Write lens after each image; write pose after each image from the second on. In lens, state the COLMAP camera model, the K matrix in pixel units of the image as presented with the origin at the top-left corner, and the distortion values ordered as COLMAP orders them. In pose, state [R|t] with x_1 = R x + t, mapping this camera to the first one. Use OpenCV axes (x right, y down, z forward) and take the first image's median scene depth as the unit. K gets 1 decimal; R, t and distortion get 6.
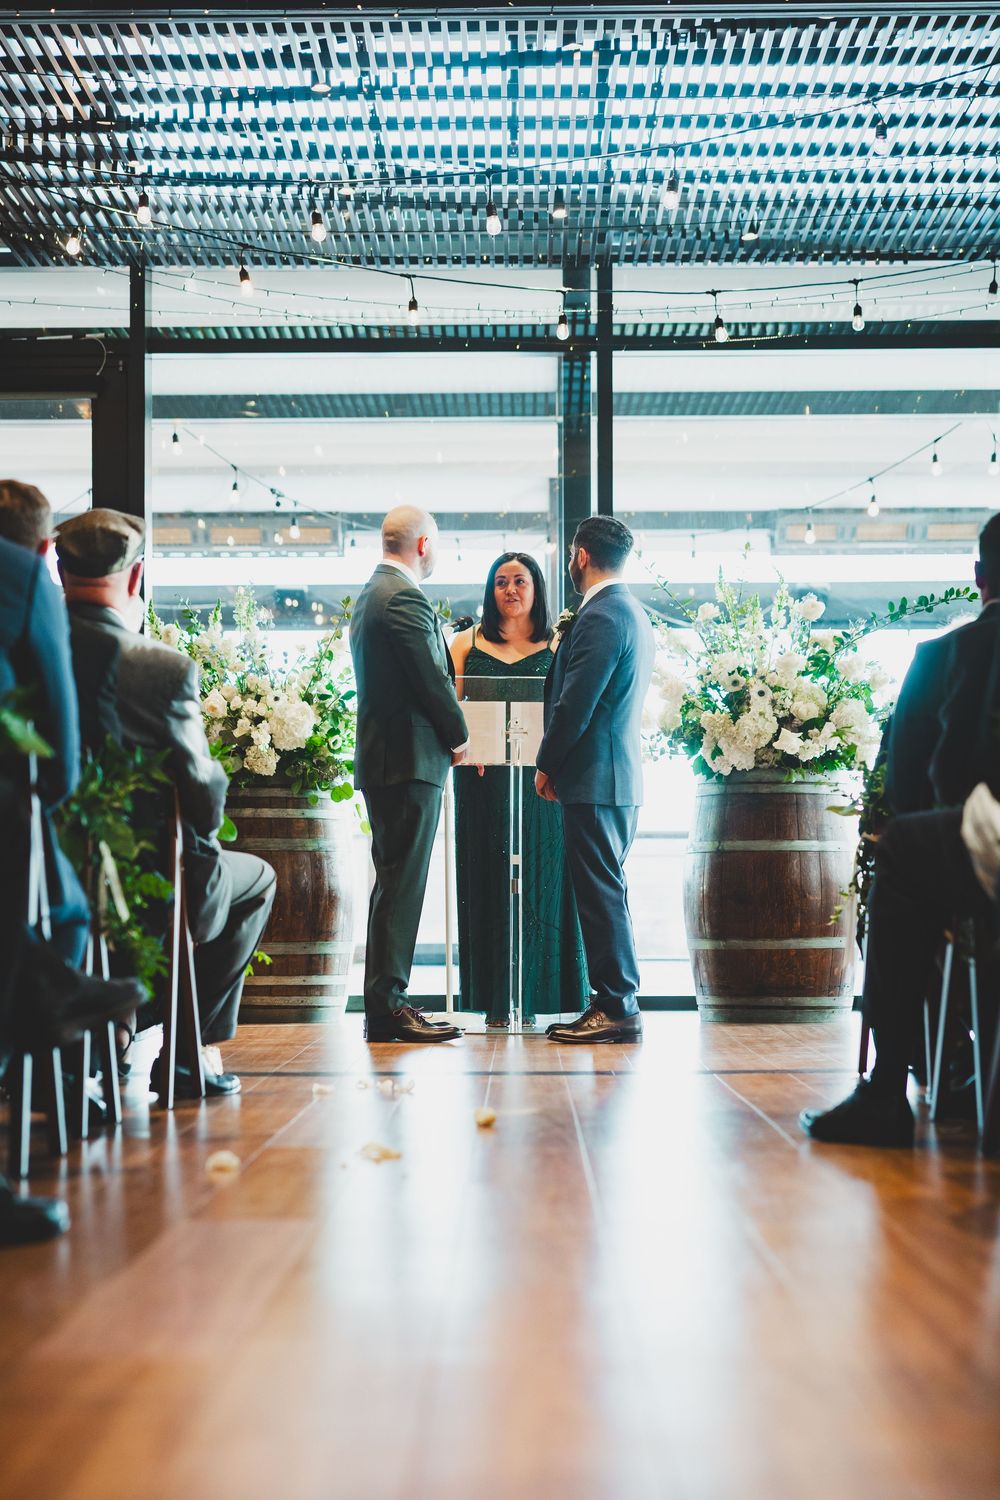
lens RADIAL K [[6027.4, 0, 500.0], [0, 6027.4, 750.0], [0, 0, 1]] dist [0.028600, 0.532066]
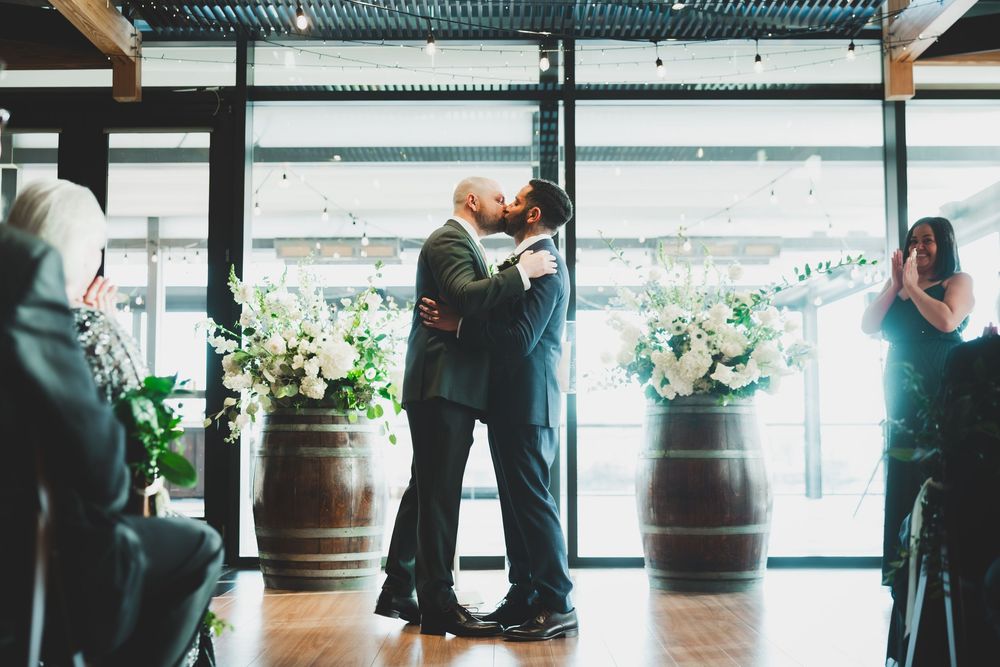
lens RADIAL K [[1403.9, 0, 500.0], [0, 1403.9, 333.5], [0, 0, 1]] dist [-0.018955, 0.034247]
pose [[0.999941, 0.002270, 0.010603, -0.002574], [-0.001946, 0.999536, -0.030404, -0.000762], [-0.010667, 0.030382, 0.999481, 0.696865]]
